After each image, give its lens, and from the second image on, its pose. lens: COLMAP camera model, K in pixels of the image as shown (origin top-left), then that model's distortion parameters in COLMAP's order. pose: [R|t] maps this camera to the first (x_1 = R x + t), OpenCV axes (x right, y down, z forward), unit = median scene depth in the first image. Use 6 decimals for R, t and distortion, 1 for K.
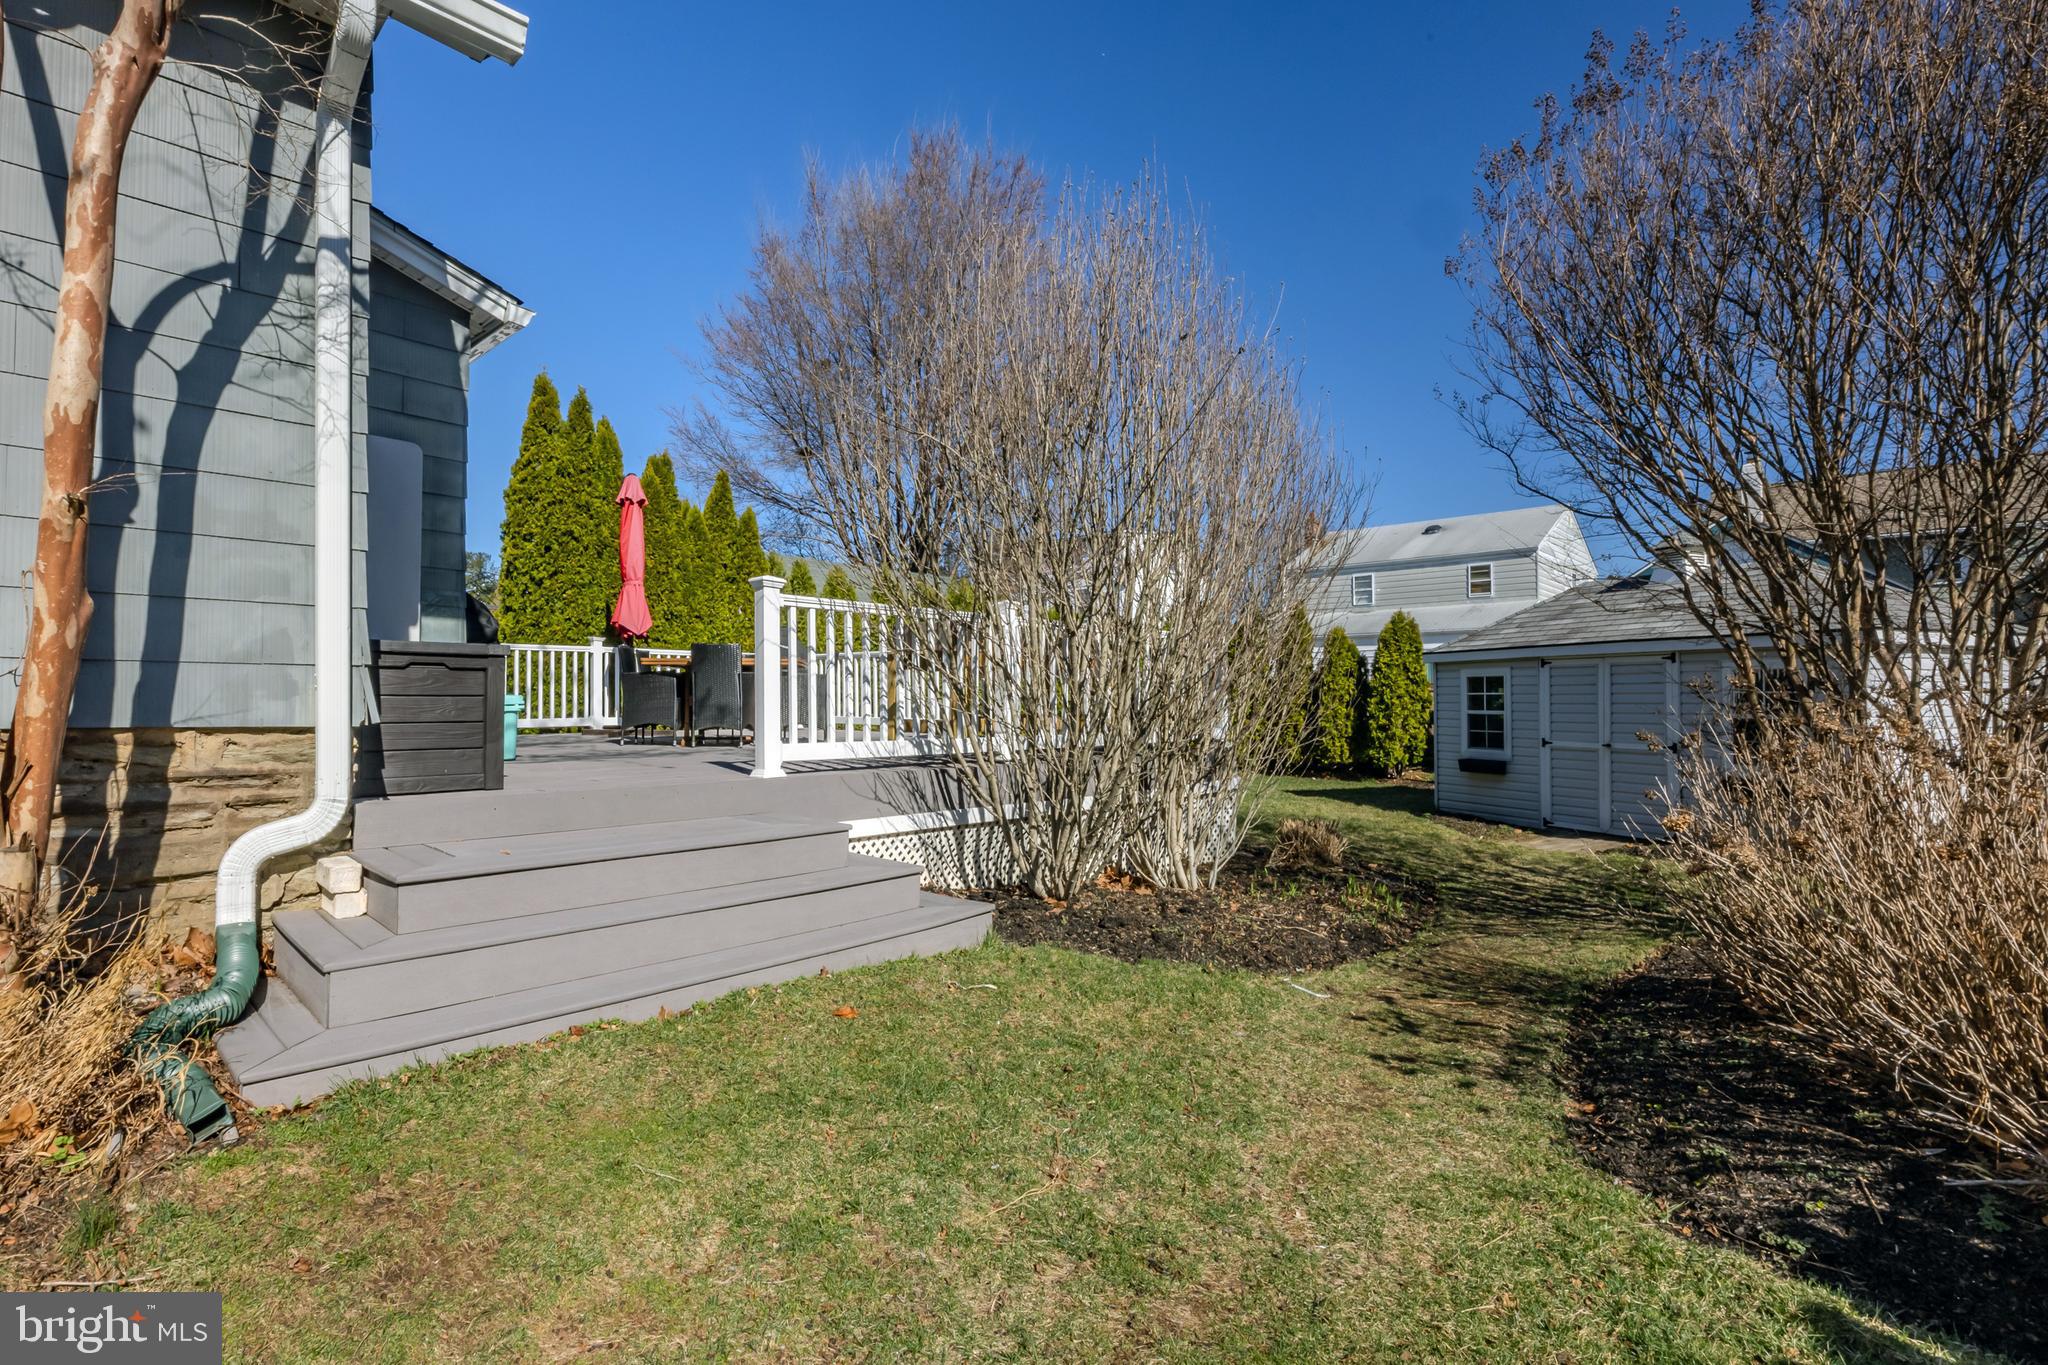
lens RADIAL K [[936.0, 0, 1024.0], [0, 936.0, 682.5], [0, 0, 1]] dist [-0.004288, -0.000153]
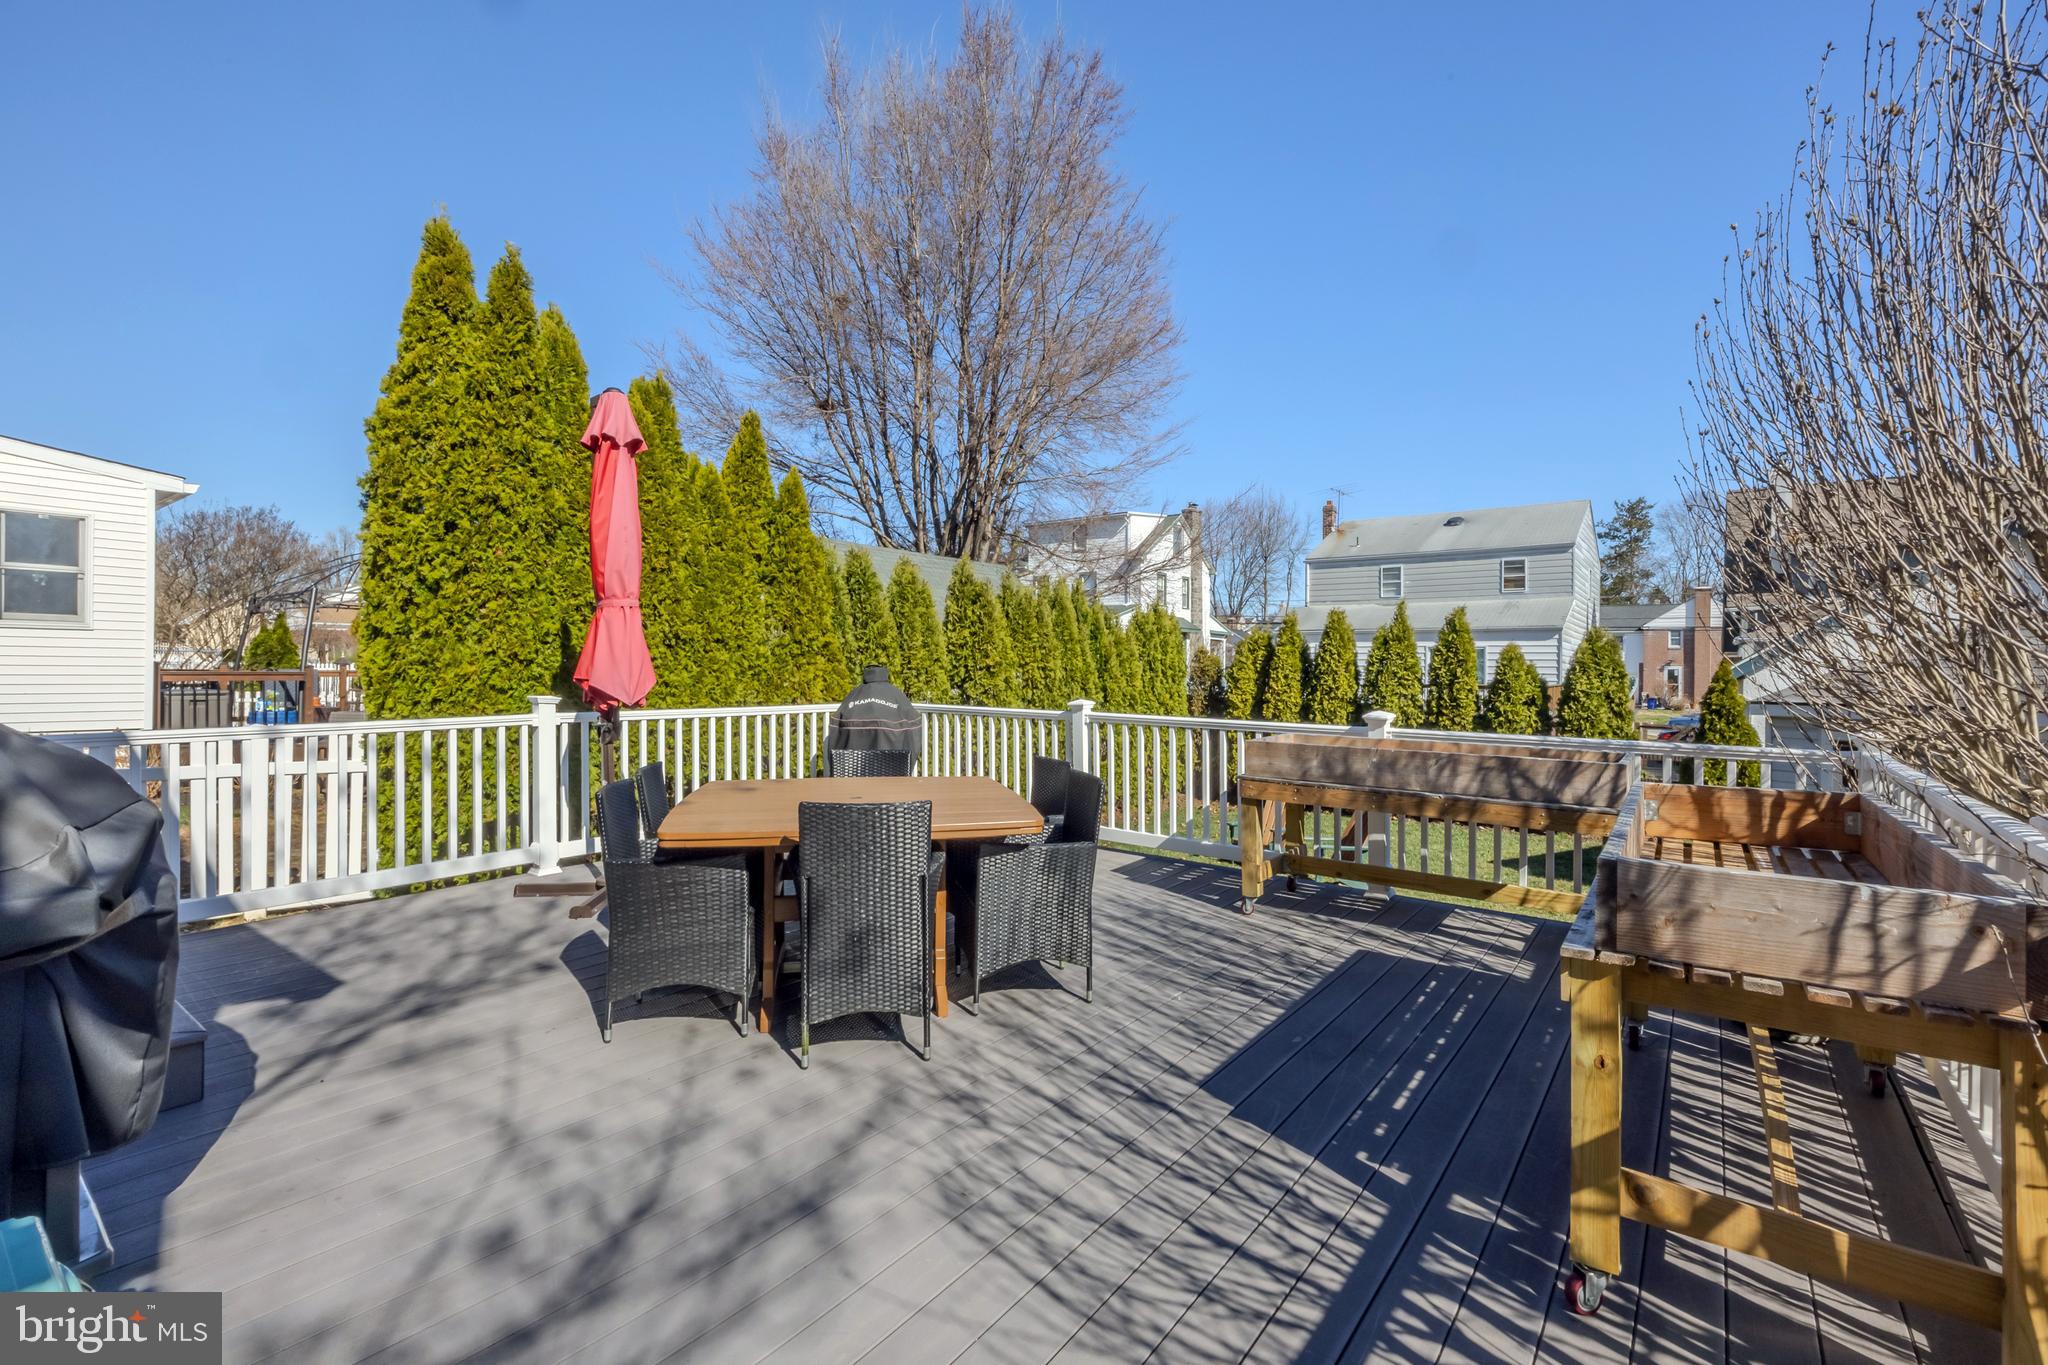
lens RADIAL K [[871.1, 0, 1082.4], [0, 871.1, 680.2], [0, 0, 1]] dist [0.002077, -0.000073]
pose [[0.993058, 0.006593, 0.117438, -0.185381], [-0.010357, 0.999451, 0.031472, -0.068177], [-0.117166, -0.032470, 0.992581, 0.414483]]
